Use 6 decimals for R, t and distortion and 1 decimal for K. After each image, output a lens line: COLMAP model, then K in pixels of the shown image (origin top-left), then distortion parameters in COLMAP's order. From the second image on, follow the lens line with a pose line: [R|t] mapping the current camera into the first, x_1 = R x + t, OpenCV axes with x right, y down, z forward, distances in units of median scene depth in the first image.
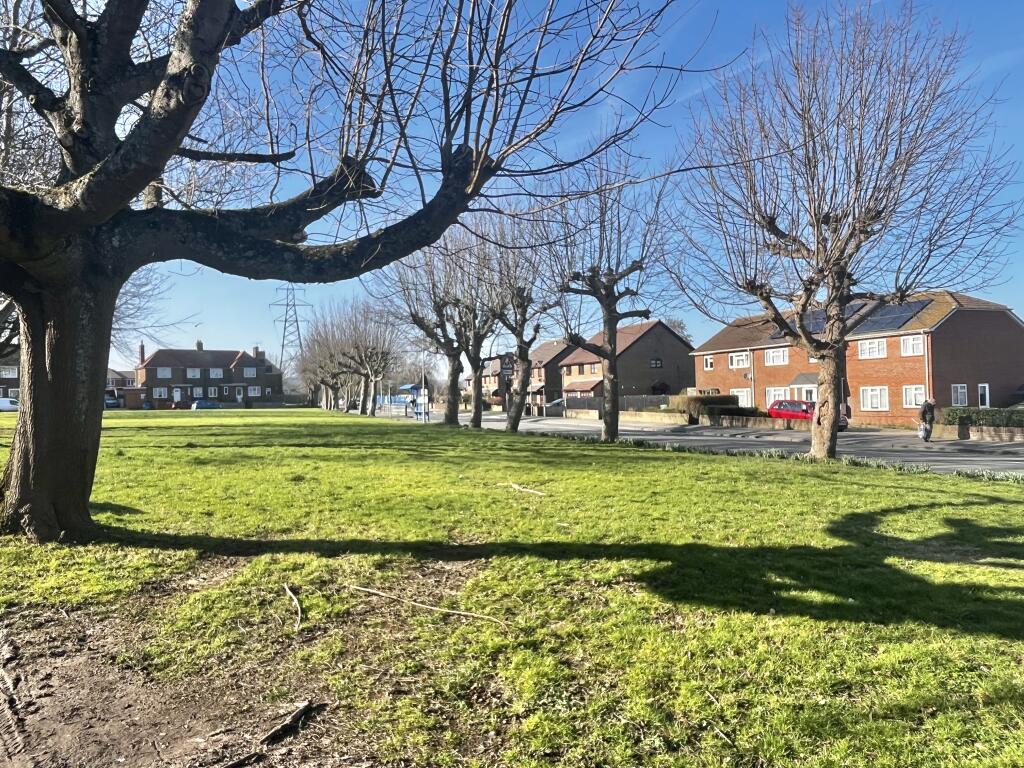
lens RADIAL K [[716.9, 0, 511.9], [0, 716.9, 381.9], [0, 0, 1]] dist [-0.007062, -0.000874]
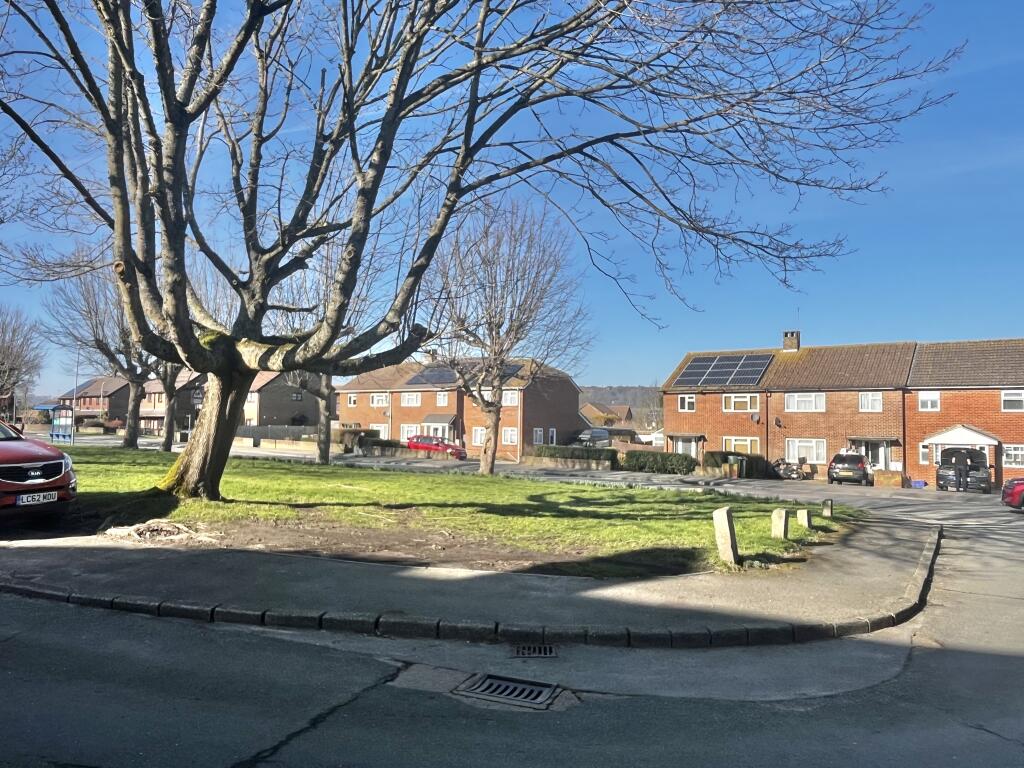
lens RADIAL K [[716.9, 0, 512.4], [0, 716.9, 385.1], [0, 0, 1]] dist [-0.007062, -0.000874]
pose [[0.852253, 0.070528, 0.518354, -0.141374], [-0.050520, 0.997335, -0.052637, -0.004419], [-0.520685, 0.018673, 0.853545, -0.157506]]
